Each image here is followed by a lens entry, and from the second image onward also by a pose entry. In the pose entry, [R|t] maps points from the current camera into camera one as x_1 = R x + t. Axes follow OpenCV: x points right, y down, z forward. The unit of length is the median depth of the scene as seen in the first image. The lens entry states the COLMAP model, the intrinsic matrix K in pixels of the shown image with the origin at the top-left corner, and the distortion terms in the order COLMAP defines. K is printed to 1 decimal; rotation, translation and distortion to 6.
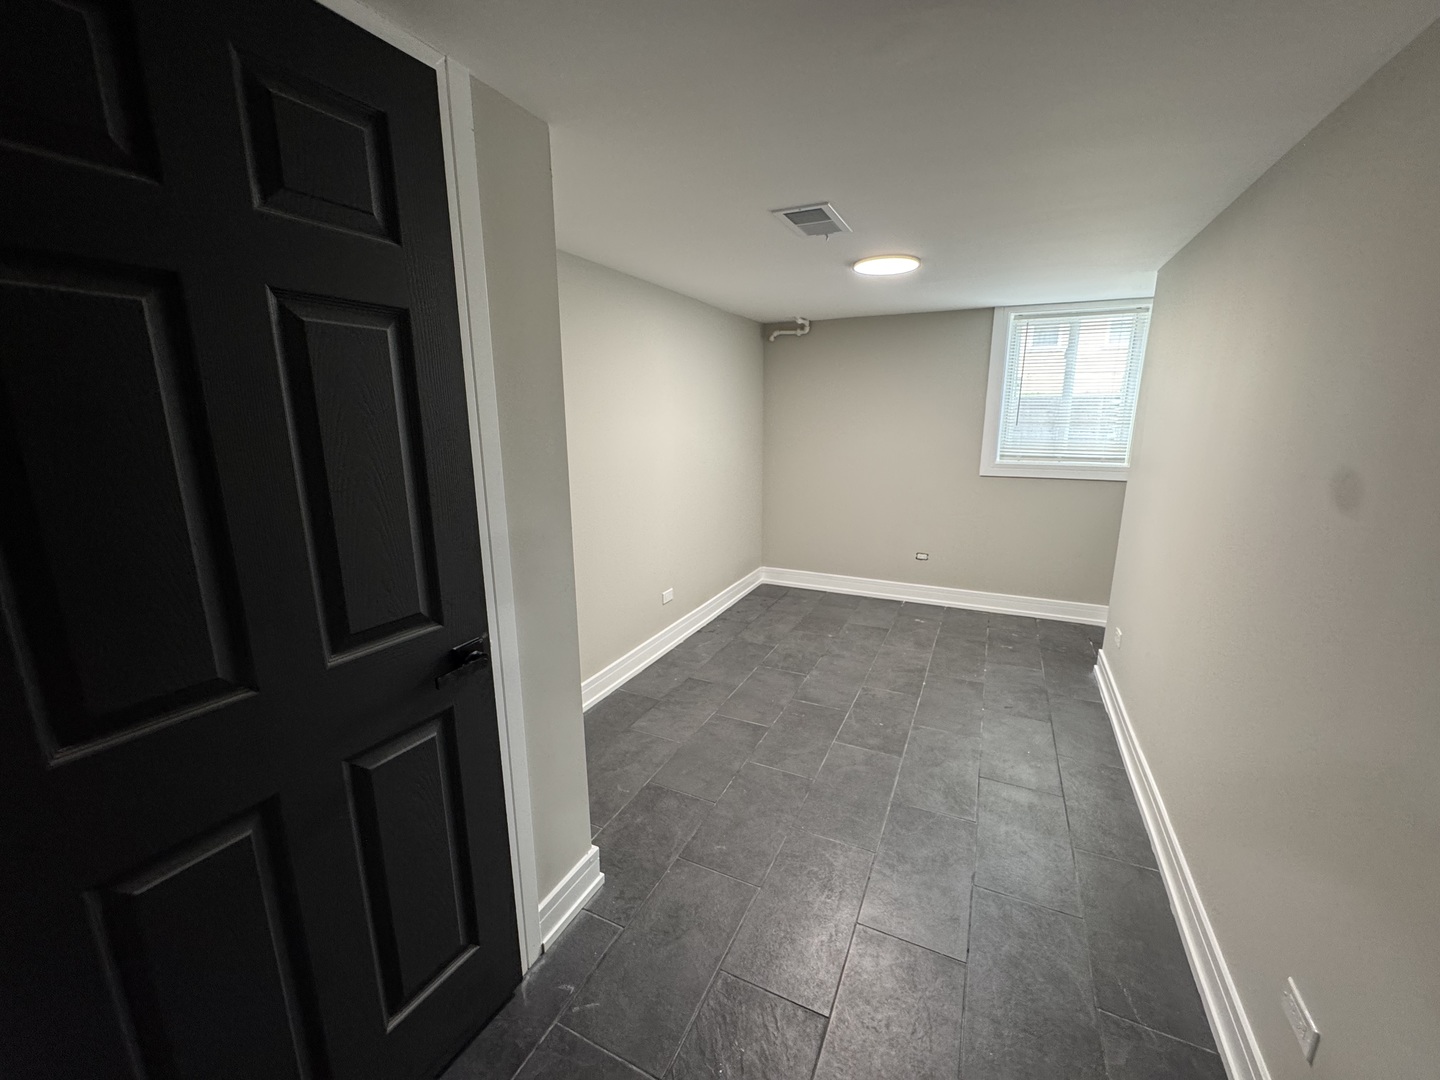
lens RADIAL K [[576.9, 0, 720.0], [0, 576.9, 540.0], [0, 0, 1]] dist [-0.005407, 0.000420]
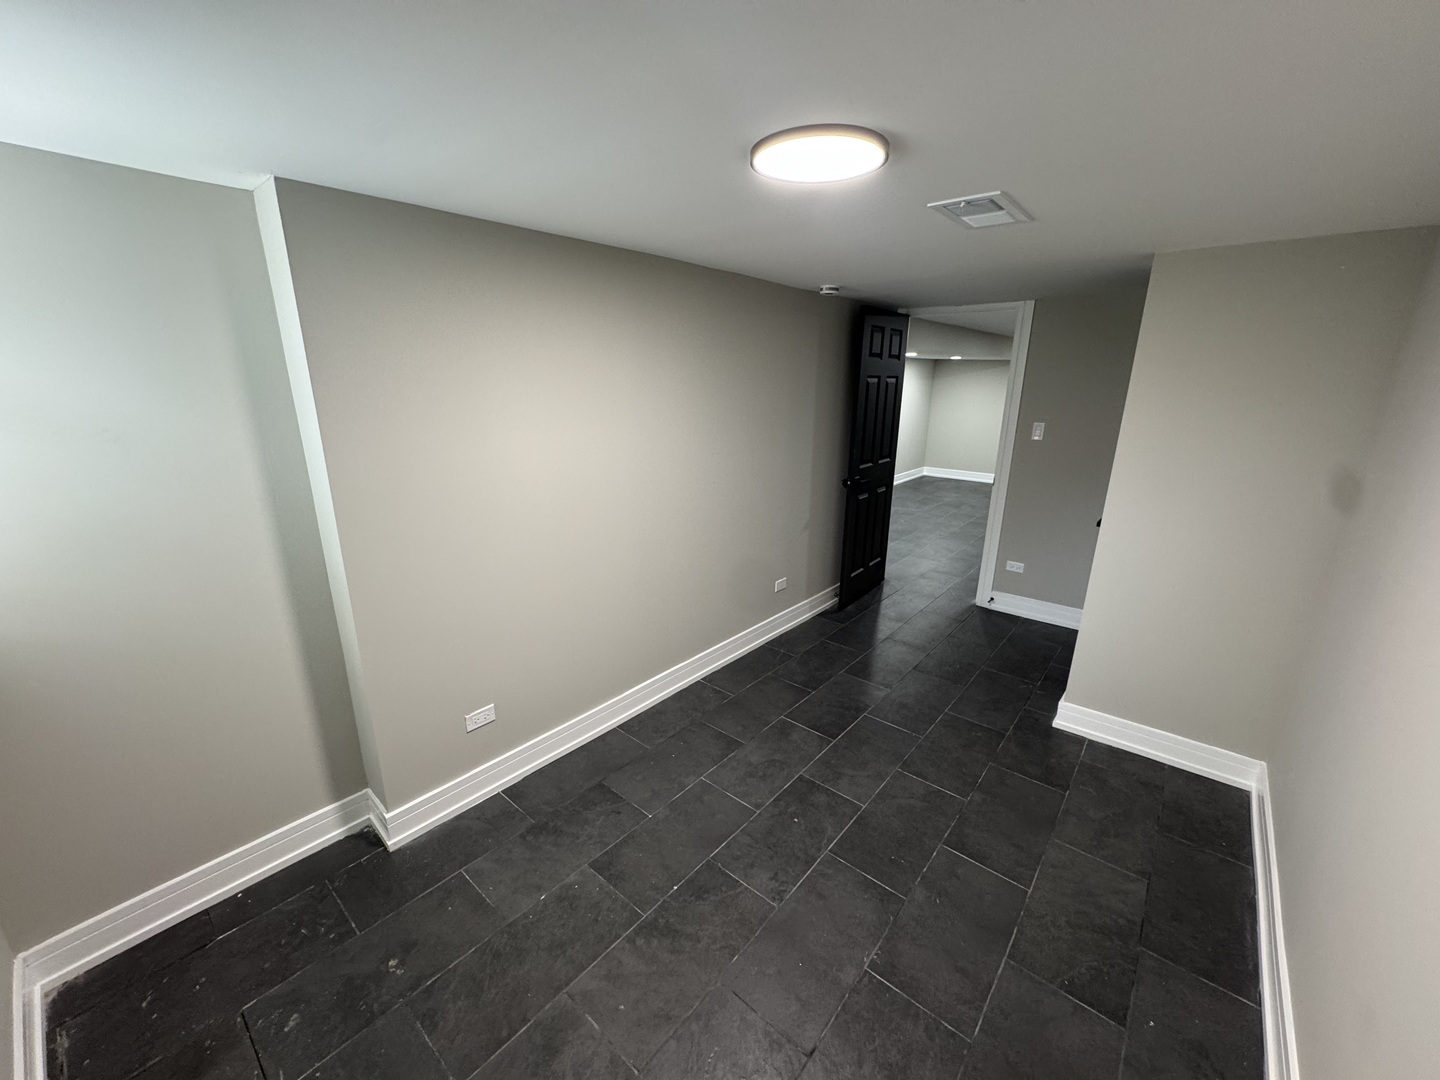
lens RADIAL K [[576.9, 0, 720.0], [0, 576.9, 540.0], [0, 0, 1]] dist [-0.005407, 0.000420]
pose [[-0.967189, -0.079517, 0.241292, 0.198580], [0.046288, 0.878706, 0.475113, -0.375425], [-0.249804, 0.470693, -0.846195, 1.381061]]
